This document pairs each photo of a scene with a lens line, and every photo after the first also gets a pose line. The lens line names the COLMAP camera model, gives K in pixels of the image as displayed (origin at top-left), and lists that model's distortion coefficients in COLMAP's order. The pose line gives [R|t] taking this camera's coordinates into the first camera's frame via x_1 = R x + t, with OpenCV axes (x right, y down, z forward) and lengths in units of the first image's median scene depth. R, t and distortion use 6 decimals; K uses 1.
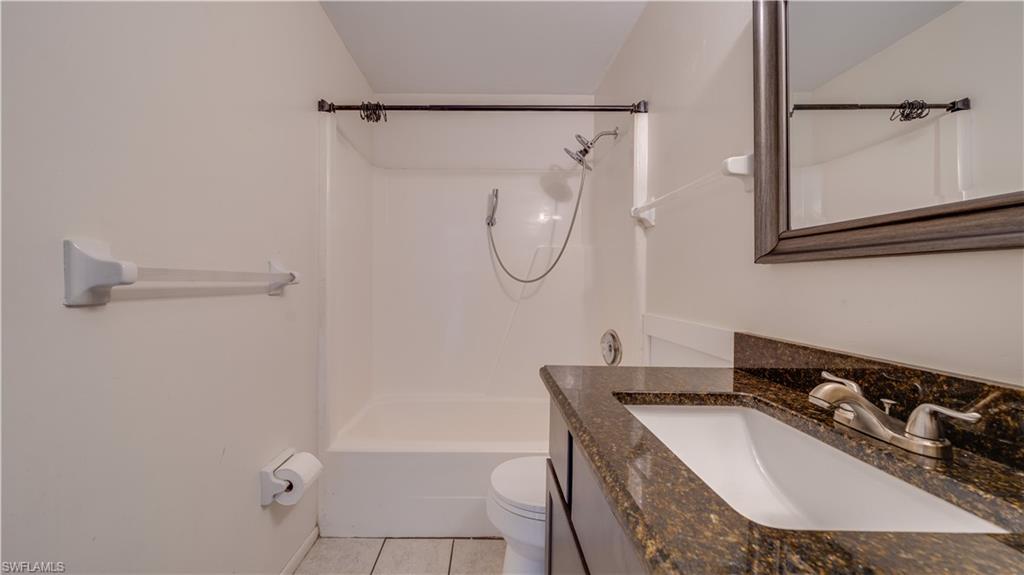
lens RADIAL K [[353.6, 0, 487.5], [0, 353.6, 281.3], [0, 0, 1]] dist [-0.008472, 0.000638]
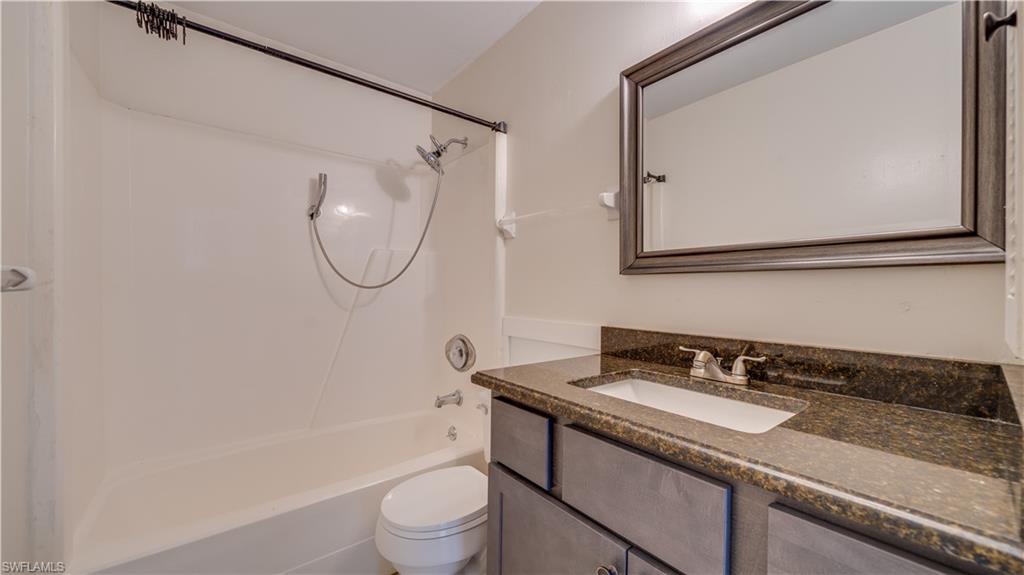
lens RADIAL K [[378.4, 0, 507.6], [0, 378.4, 289.5], [0, 0, 1]] dist [-0.003812, -0.000184]
pose [[0.780997, -0.000054, 0.624535, -0.447850], [-0.003546, 0.999983, 0.004521, 0.002267], [-0.624525, -0.005745, 0.780984, 0.120996]]
